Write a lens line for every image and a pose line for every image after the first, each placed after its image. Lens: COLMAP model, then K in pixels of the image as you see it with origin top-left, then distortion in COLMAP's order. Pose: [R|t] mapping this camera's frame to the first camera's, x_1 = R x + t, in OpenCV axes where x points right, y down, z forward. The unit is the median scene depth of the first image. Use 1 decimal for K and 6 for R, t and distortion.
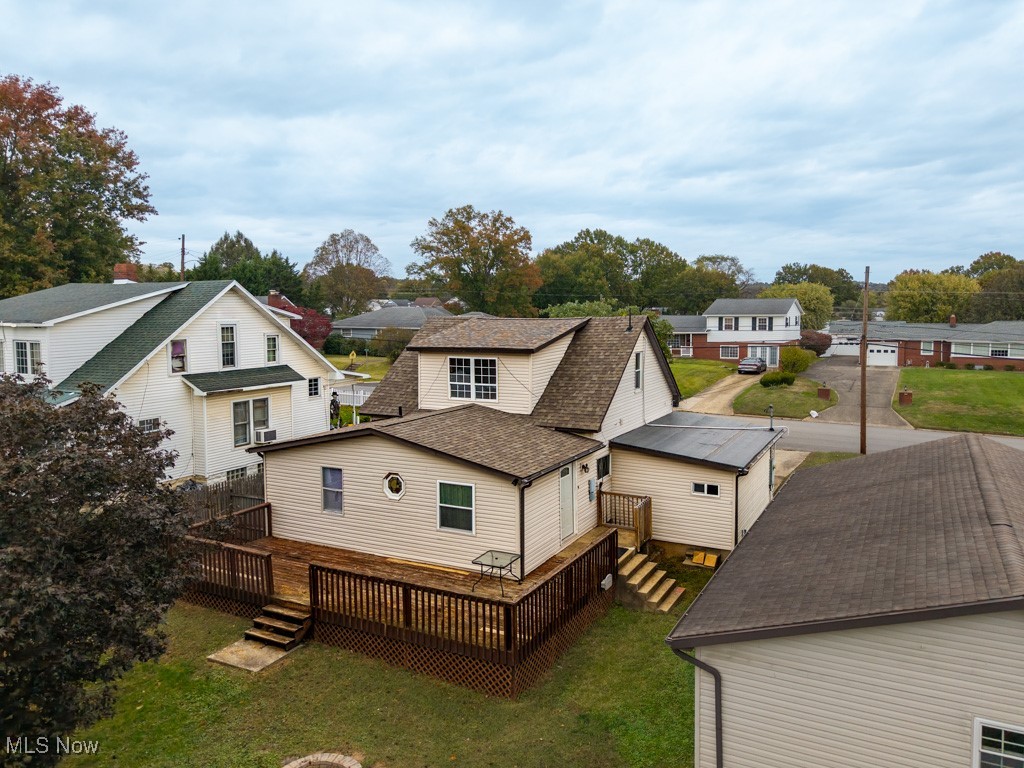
lens RADIAL K [[715.2, 0, 560.3], [0, 715.2, 380.5], [0, 0, 1]] dist [0.043154, -0.060075]
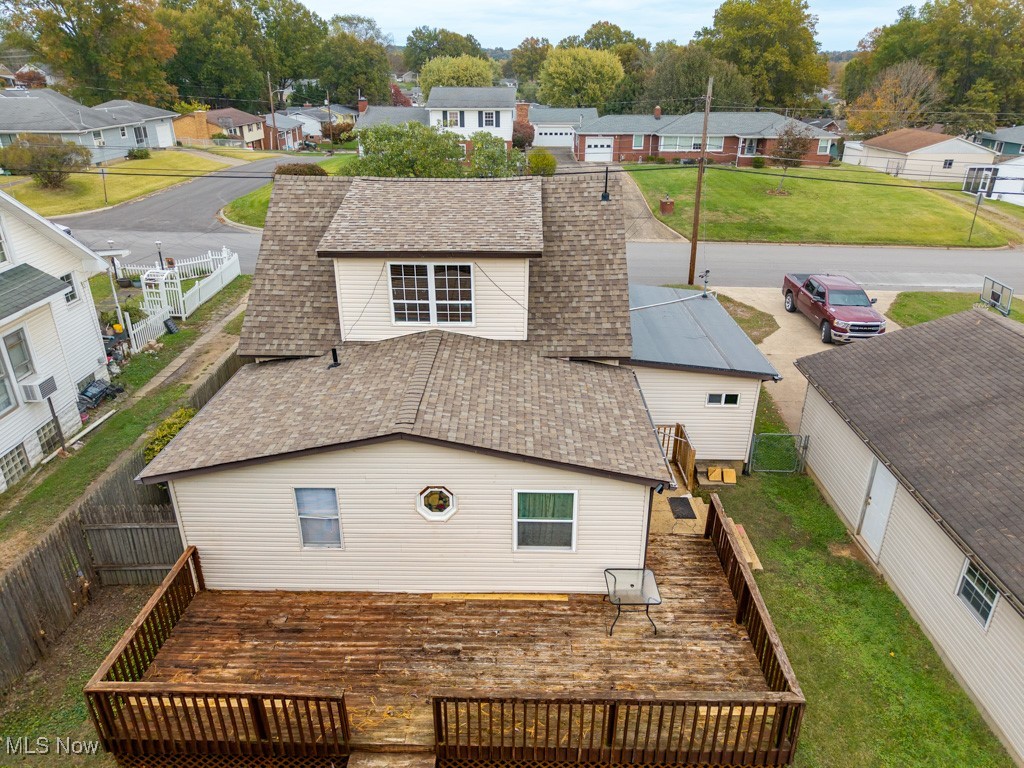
lens RADIAL K [[694.8, 0, 505.0], [0, 694.8, 373.3], [0, 0, 1]] dist [-0.003257, -0.006647]
pose [[0.904503, -0.159236, 0.395623, -0.333633], [0.030744, 0.949610, 0.311922, -0.136571], [-0.425357, -0.269972, 0.863821, 0.362415]]
